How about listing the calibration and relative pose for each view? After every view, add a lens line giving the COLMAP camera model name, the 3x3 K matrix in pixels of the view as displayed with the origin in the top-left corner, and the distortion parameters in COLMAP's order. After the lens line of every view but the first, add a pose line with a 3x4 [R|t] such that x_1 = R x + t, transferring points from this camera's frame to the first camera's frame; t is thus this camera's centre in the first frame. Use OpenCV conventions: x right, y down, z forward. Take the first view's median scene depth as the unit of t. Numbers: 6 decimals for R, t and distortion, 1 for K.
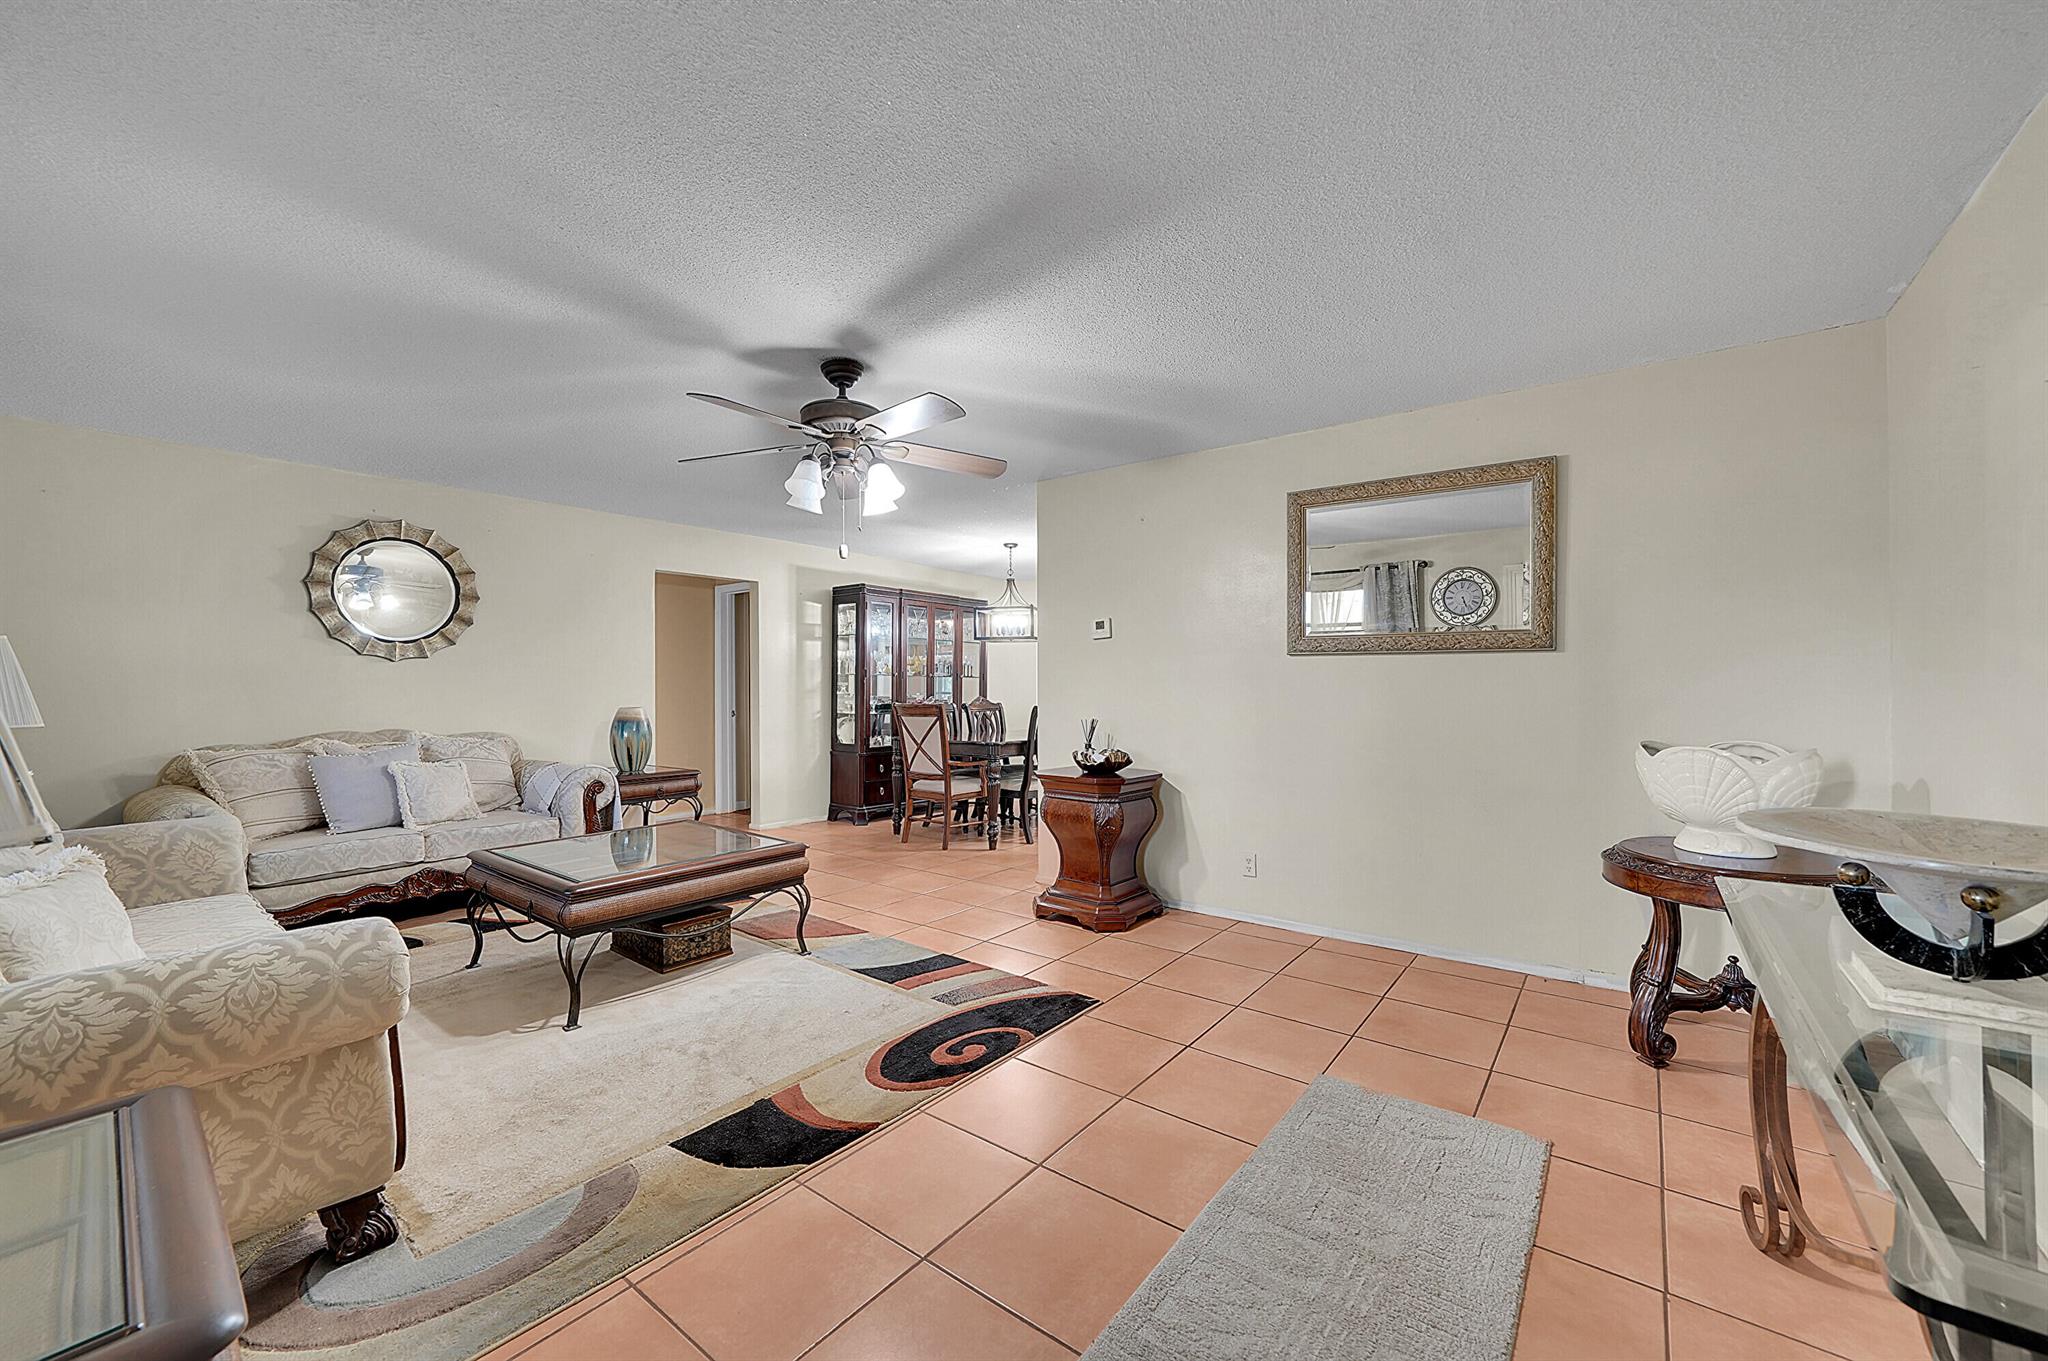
lens RADIAL K [[804.0, 0, 1018.2], [0, 804.0, 680.1], [0, 0, 1]] dist [0.000575, 0.000274]
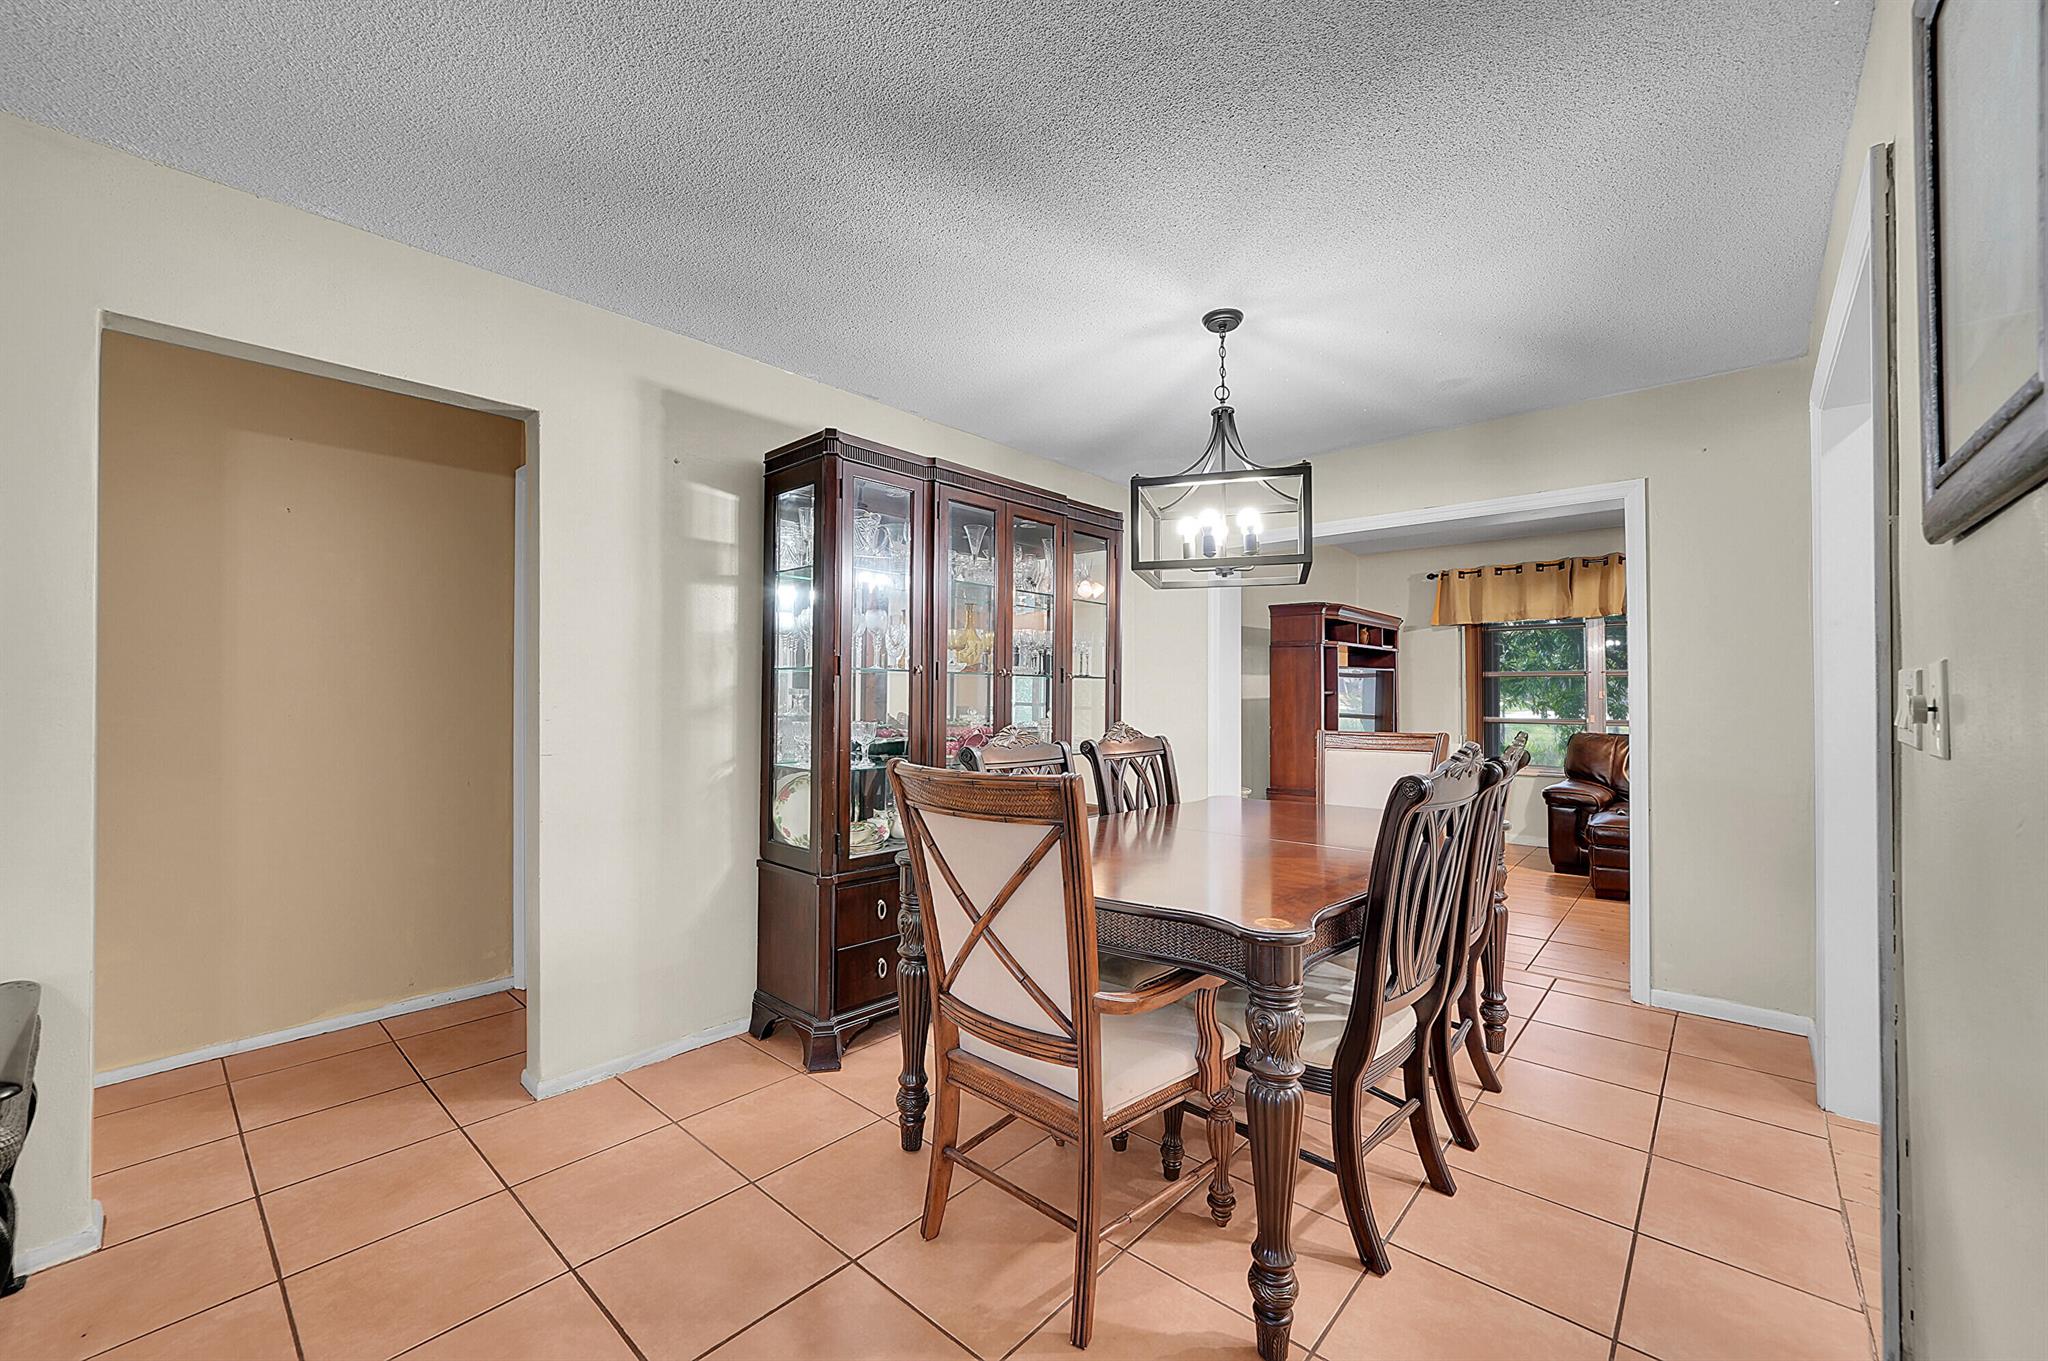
lens RADIAL K [[804.0, 0, 1018.2], [0, 804.0, 680.1], [0, 0, 1]] dist [0.000575, 0.000274]
pose [[0.998493, 0.006789, -0.054450, -0.080868], [-0.007036, 0.999966, -0.004341, -0.001204], [0.054419, 0.004718, 0.998507, 0.605349]]
